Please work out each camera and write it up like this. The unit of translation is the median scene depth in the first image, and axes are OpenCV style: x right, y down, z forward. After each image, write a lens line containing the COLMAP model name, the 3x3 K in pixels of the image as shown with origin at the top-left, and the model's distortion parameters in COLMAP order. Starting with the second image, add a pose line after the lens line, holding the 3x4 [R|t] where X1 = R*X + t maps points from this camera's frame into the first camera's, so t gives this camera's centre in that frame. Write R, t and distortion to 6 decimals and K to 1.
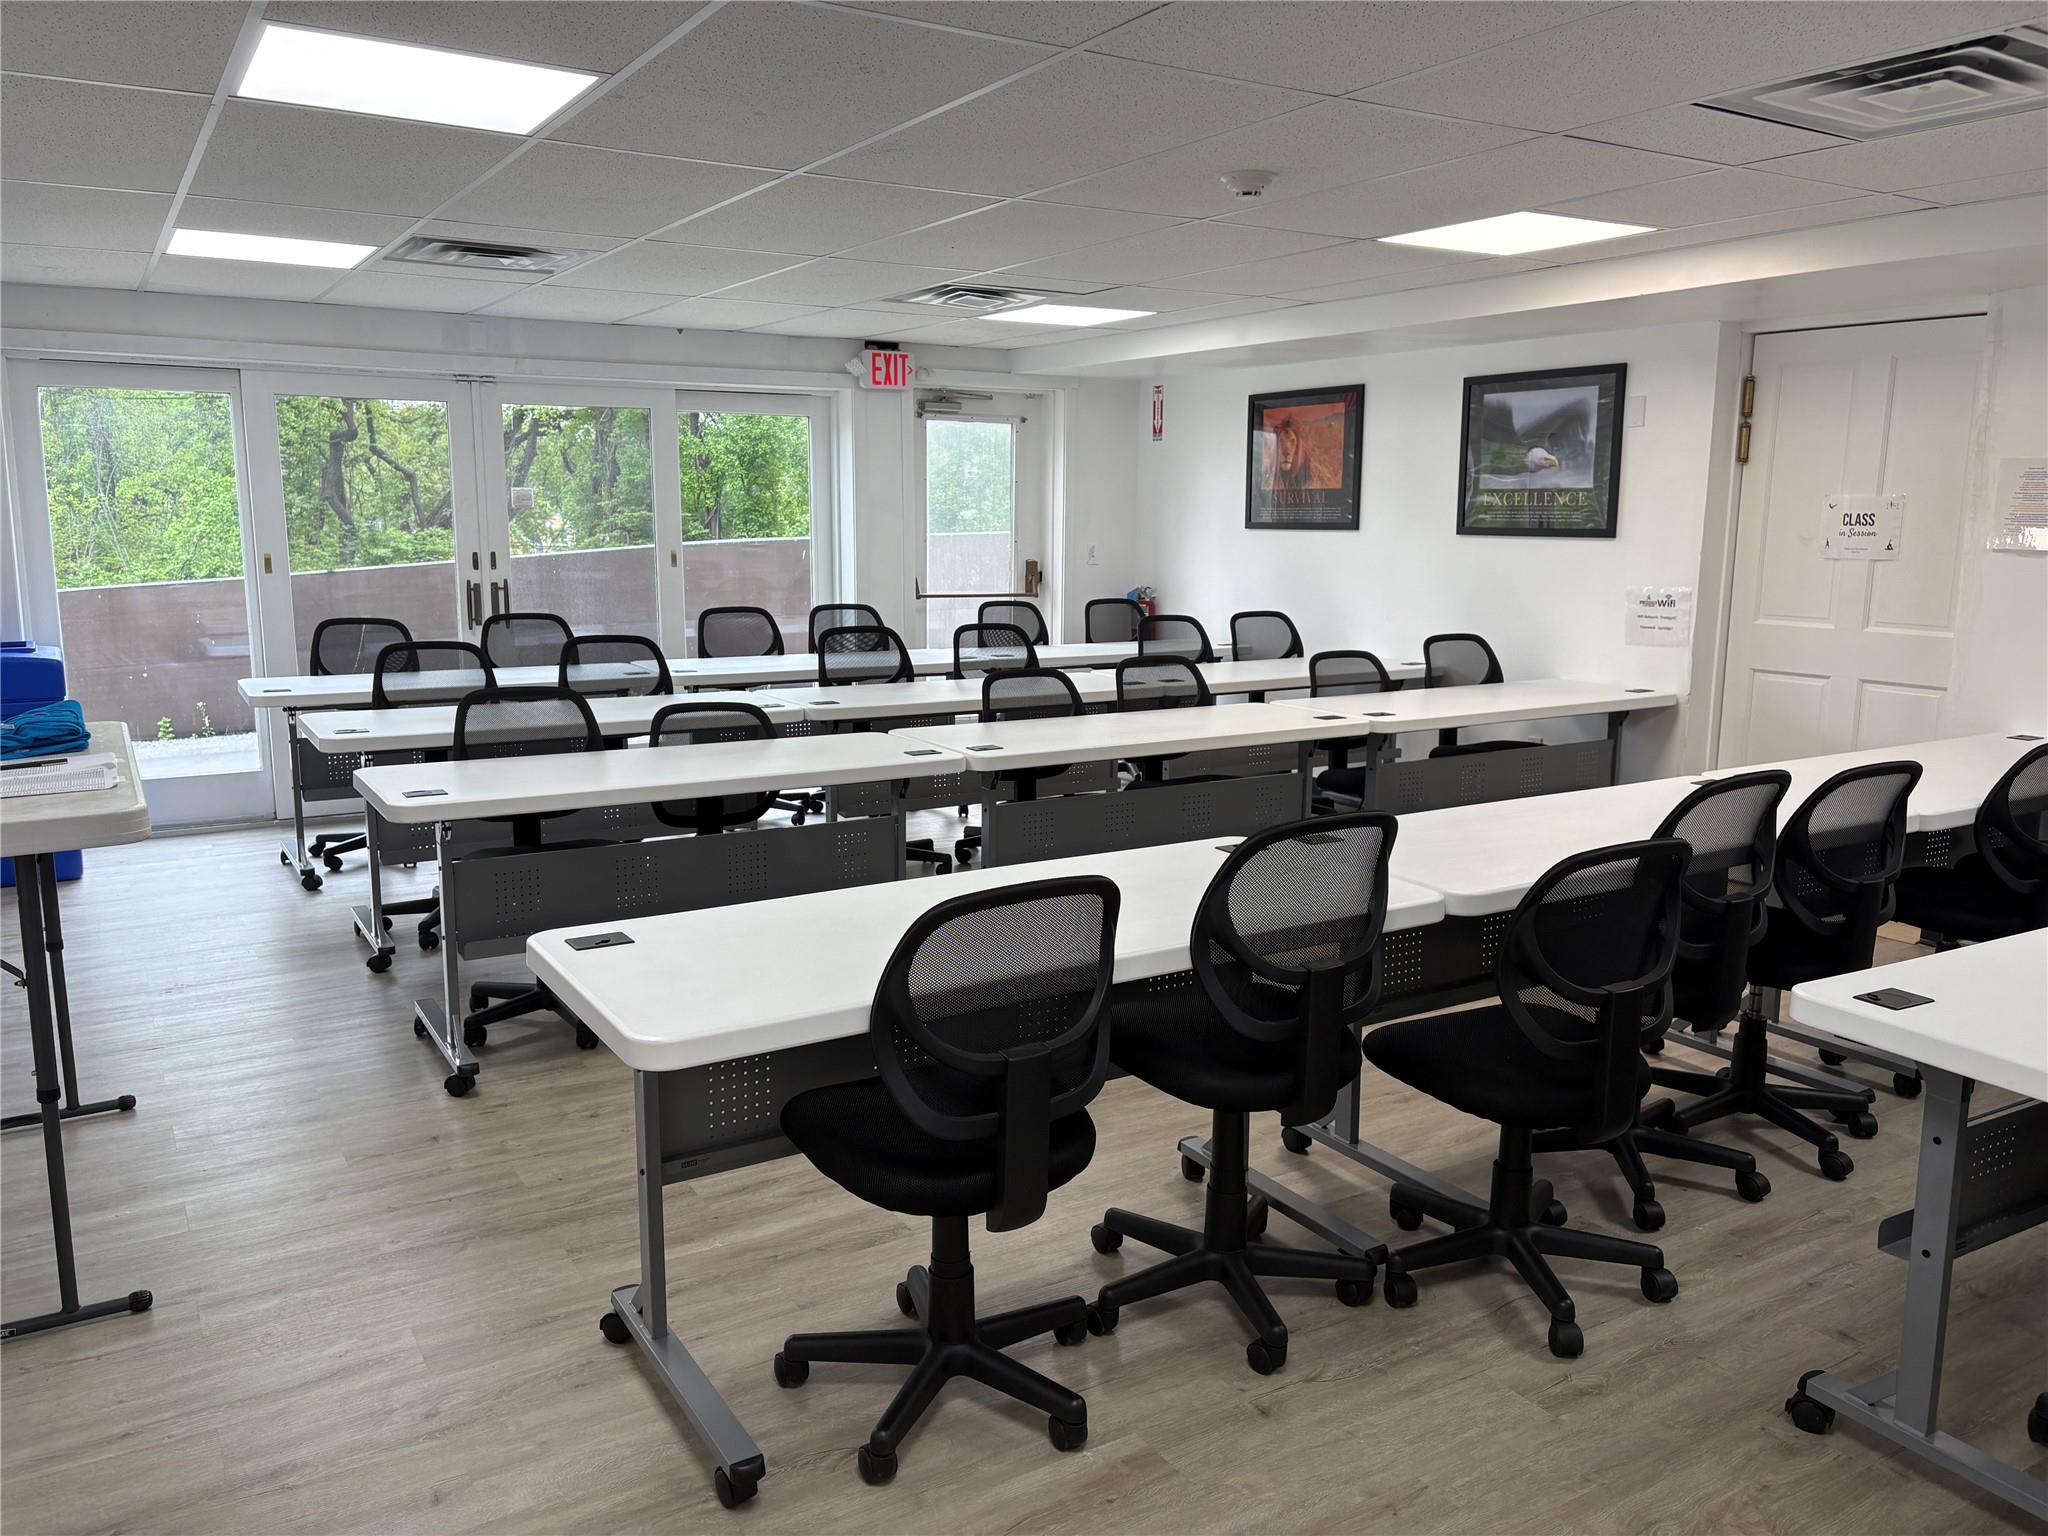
lens RADIAL K [[1551.2, 0, 1024.5], [0, 1551.2, 771.7], [0, 0, 1]] dist [0.005484, -0.001975]
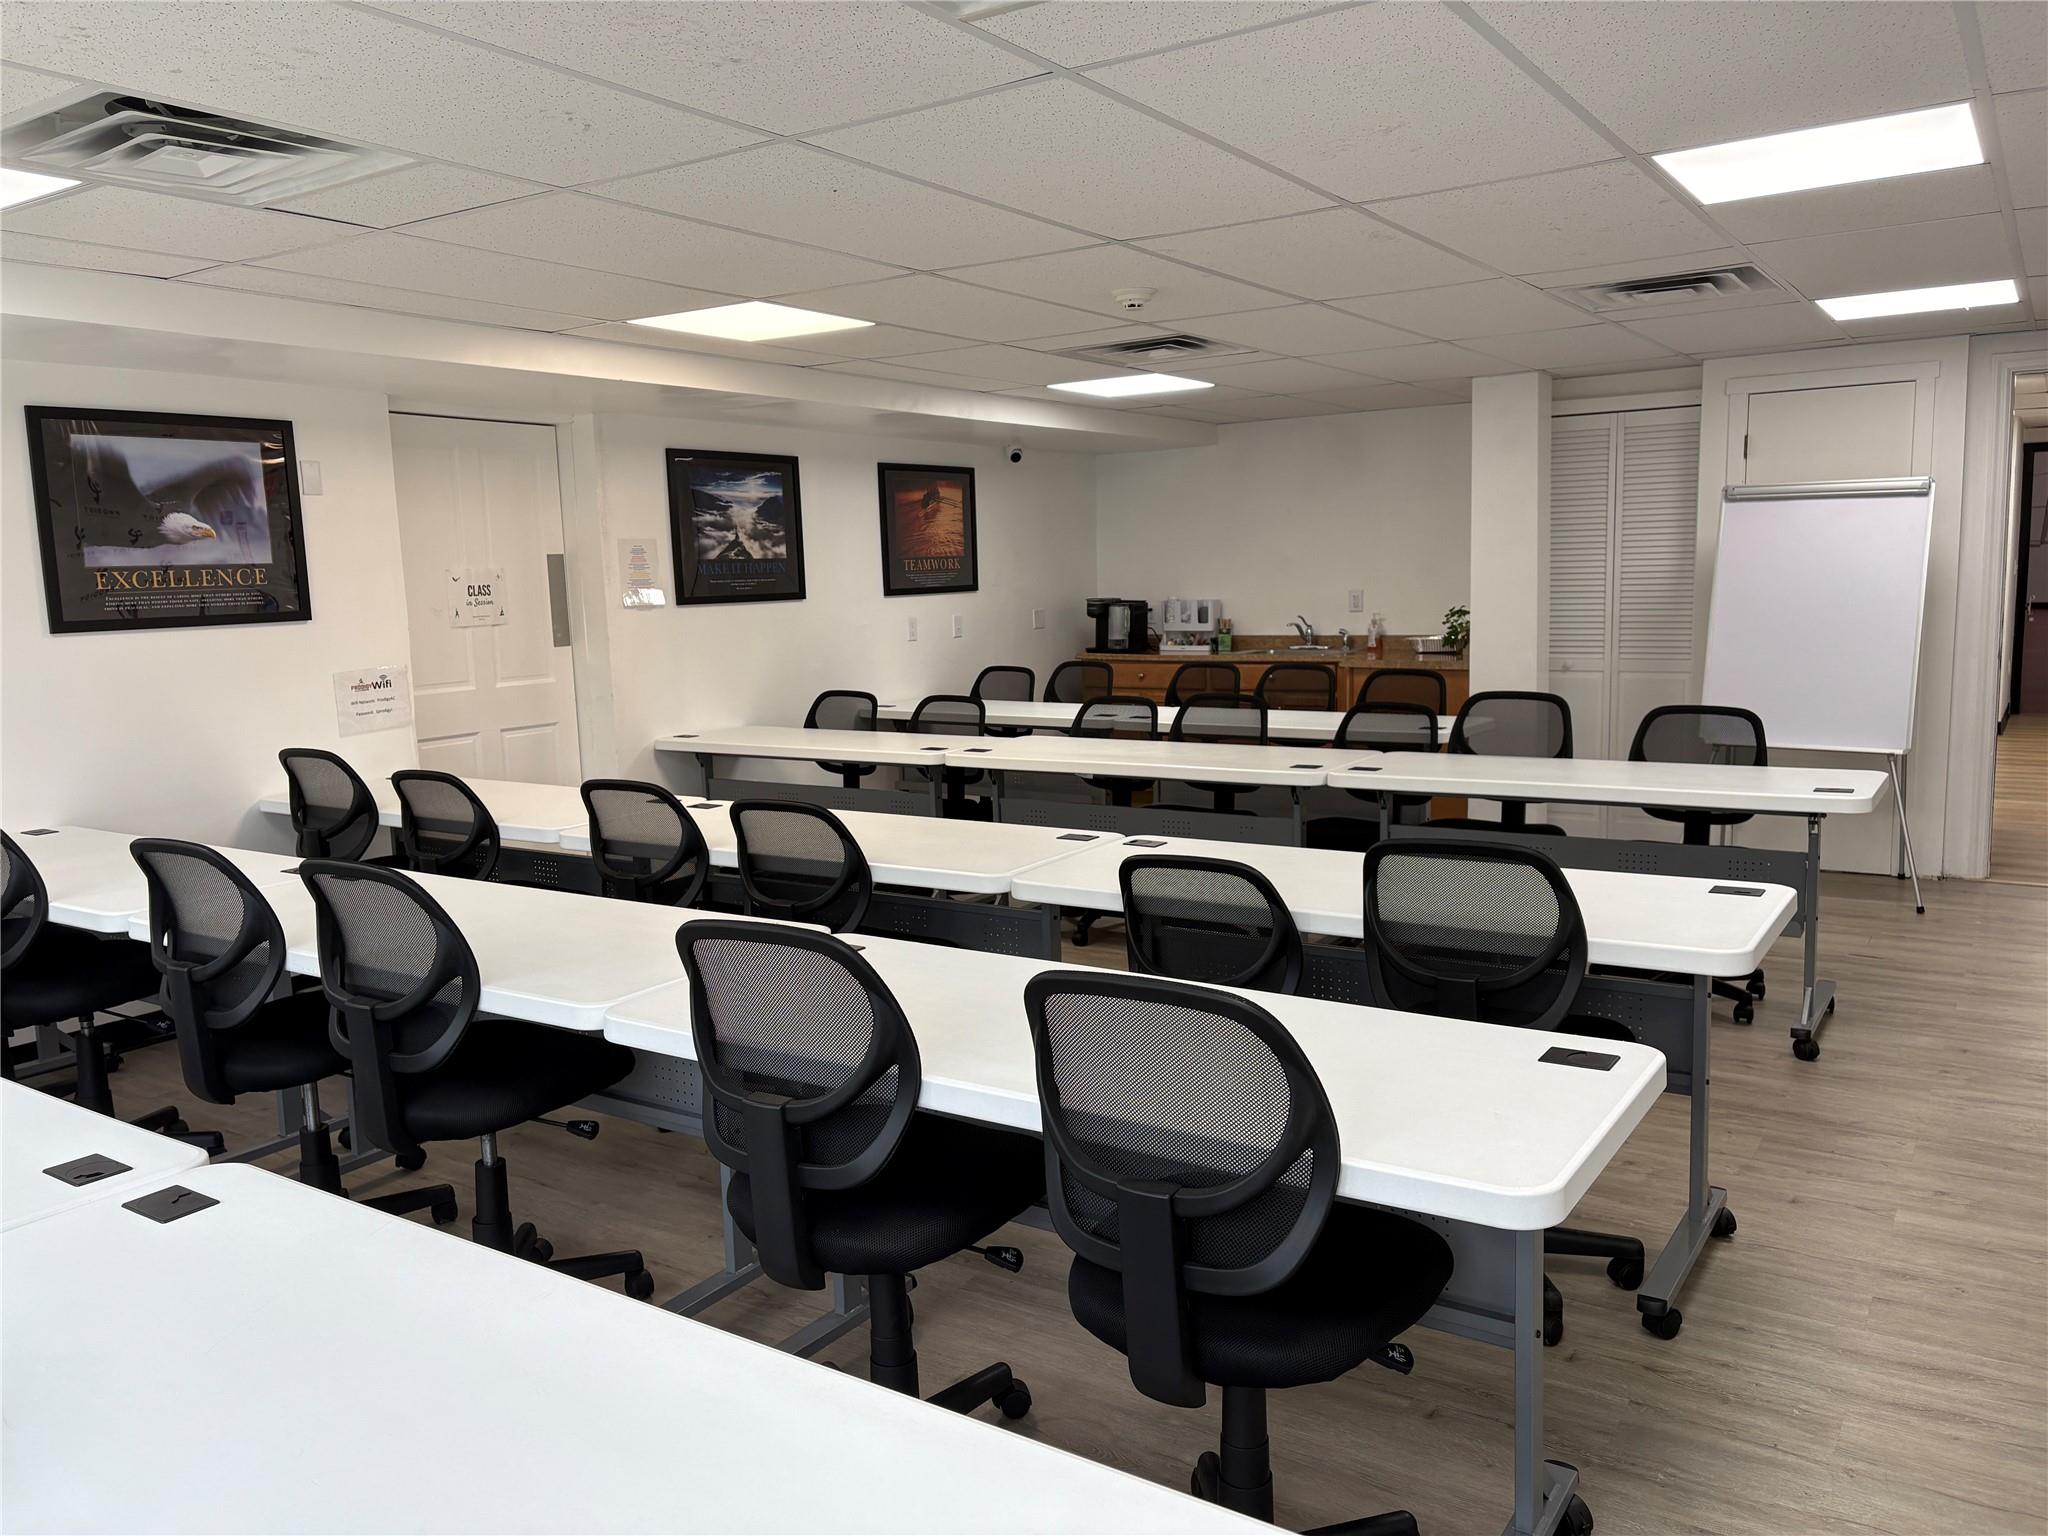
lens RADIAL K [[1551.2, 0, 1025.9], [0, 1551.2, 769.0], [0, 0, 1]] dist [0.005484, -0.001975]
pose [[-0.424750, -0.117999, 0.897588, -0.596301], [0.172099, 0.962866, 0.208019, -0.185453], [-0.888803, 0.242830, -0.388669, 1.018923]]
